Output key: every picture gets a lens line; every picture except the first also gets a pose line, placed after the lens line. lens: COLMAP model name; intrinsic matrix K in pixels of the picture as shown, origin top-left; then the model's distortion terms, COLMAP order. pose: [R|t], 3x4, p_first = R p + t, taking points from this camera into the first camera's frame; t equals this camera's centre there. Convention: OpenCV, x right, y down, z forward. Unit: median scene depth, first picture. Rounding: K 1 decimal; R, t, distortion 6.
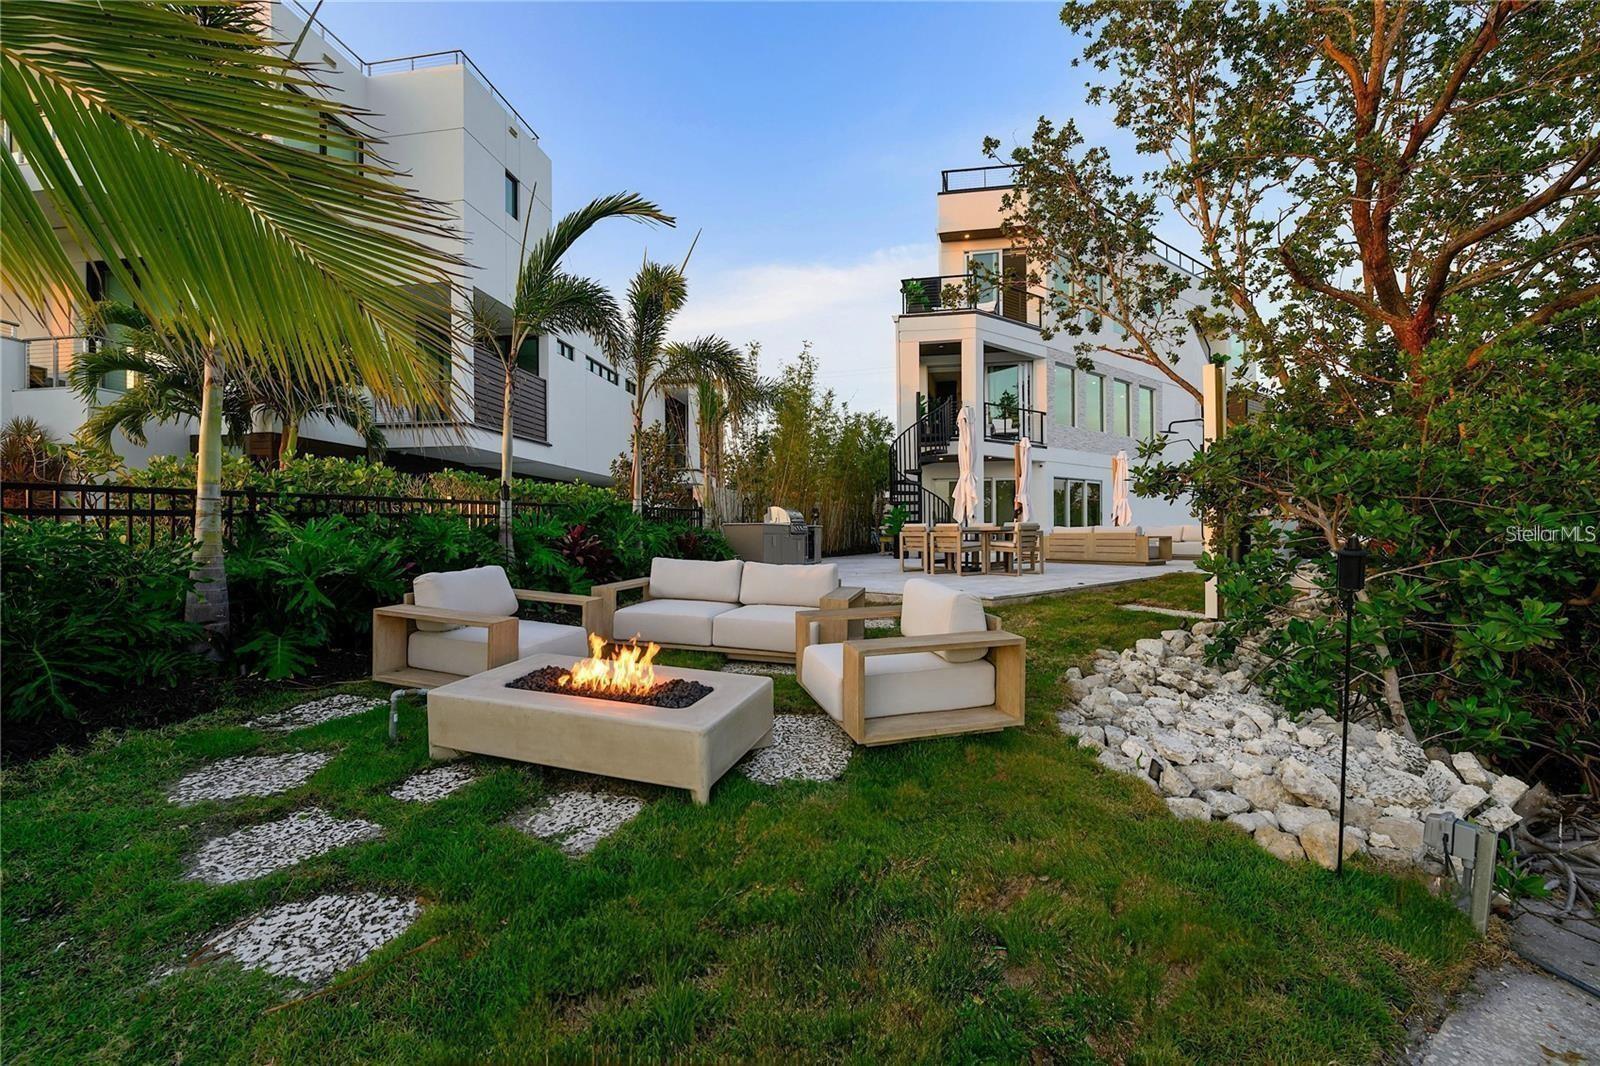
lens RADIAL K [[629.3, 0, 797.5], [0, 629.3, 537.5], [0, 0, 1]] dist [-0.003643, -0.000436]
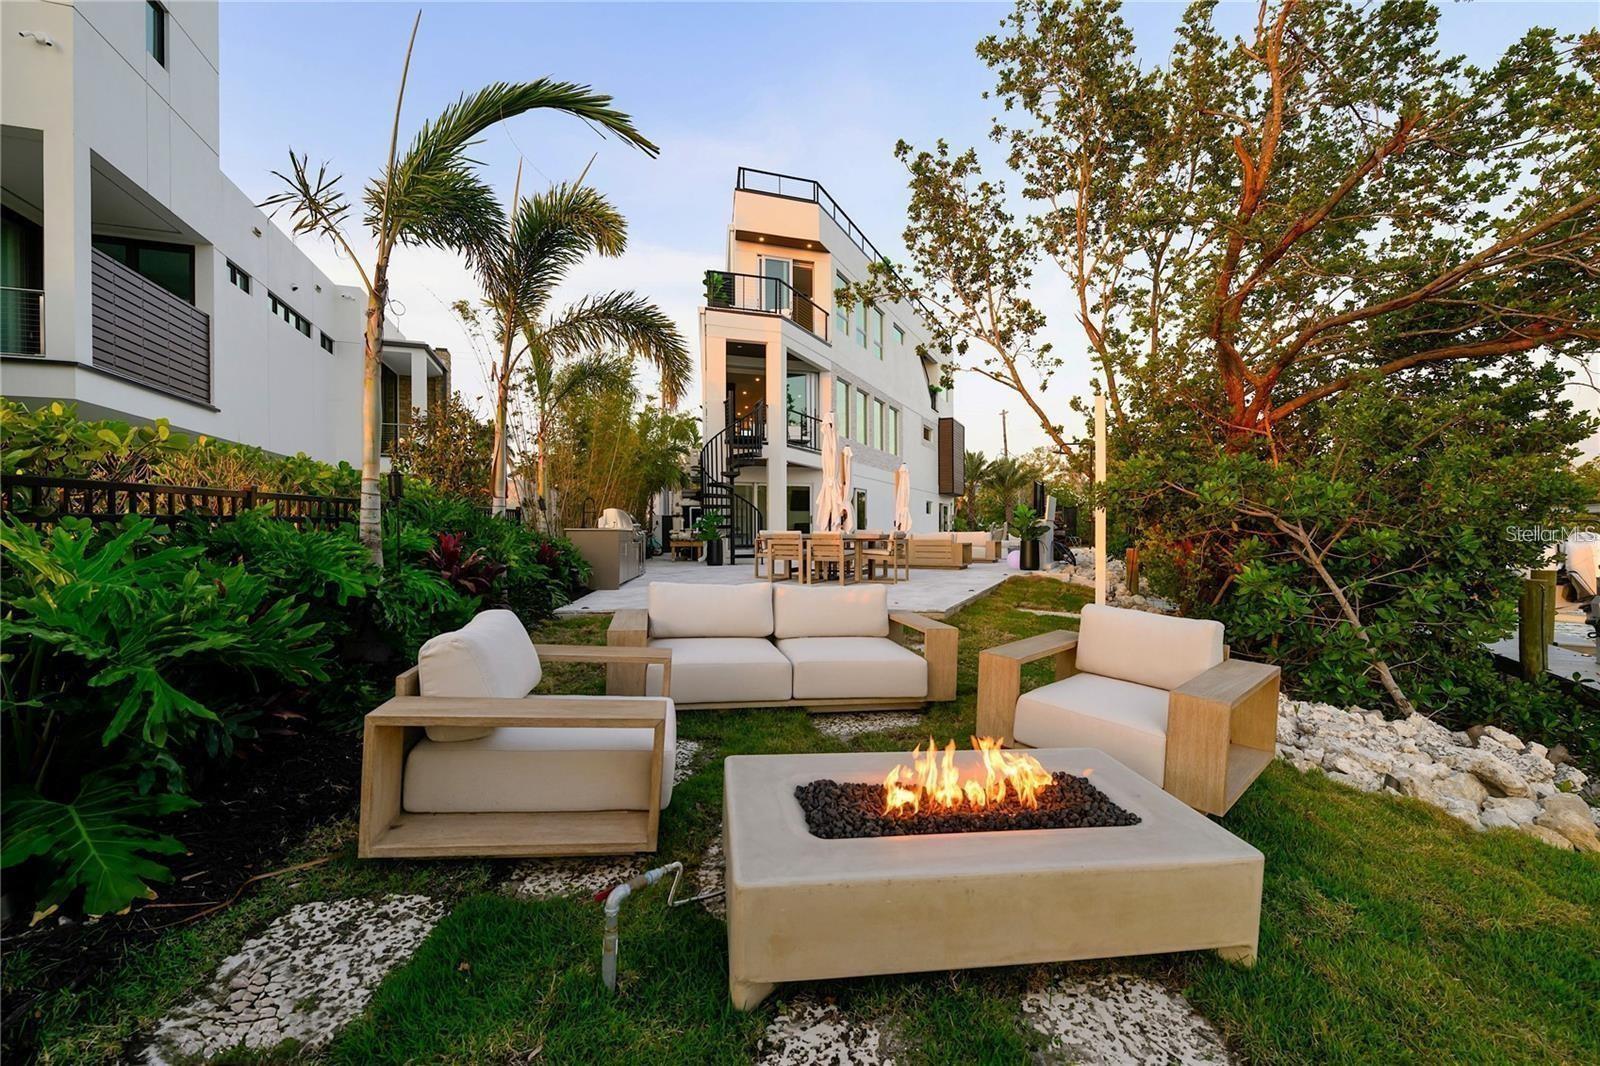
lens RADIAL K [[629.3, 0, 797.5], [0, 629.3, 537.5], [0, 0, 1]] dist [-0.003643, -0.000436]
pose [[0.889947, 0.002139, 0.456060, -0.162628], [-0.002008, 0.999998, -0.000771, -0.008071], [-0.456060, -0.000229, 0.889949, 0.108047]]
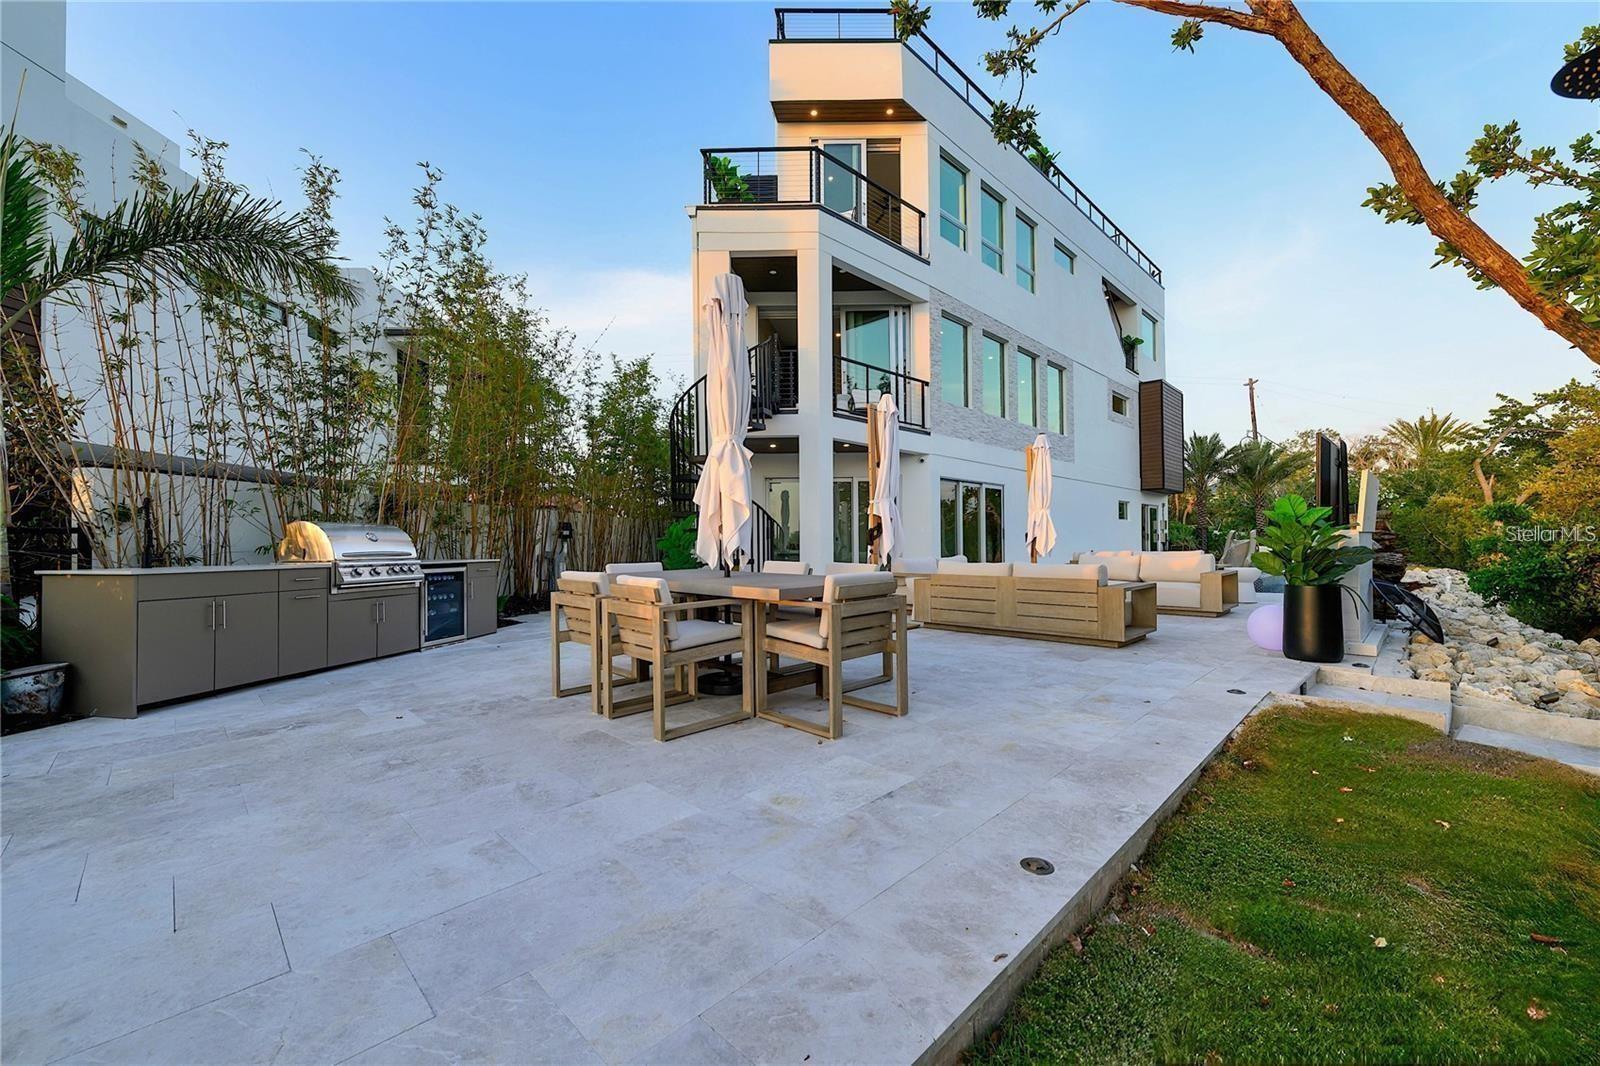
lens RADIAL K [[629.3, 0, 797.5], [0, 629.3, 537.5], [0, 0, 1]] dist [-0.003643, -0.000436]
pose [[0.987285, 0.001039, 0.158957, 0.180452], [0.001321, 0.999890, -0.014746, -0.026010], [-0.158955, 0.014768, 0.987175, 0.434405]]
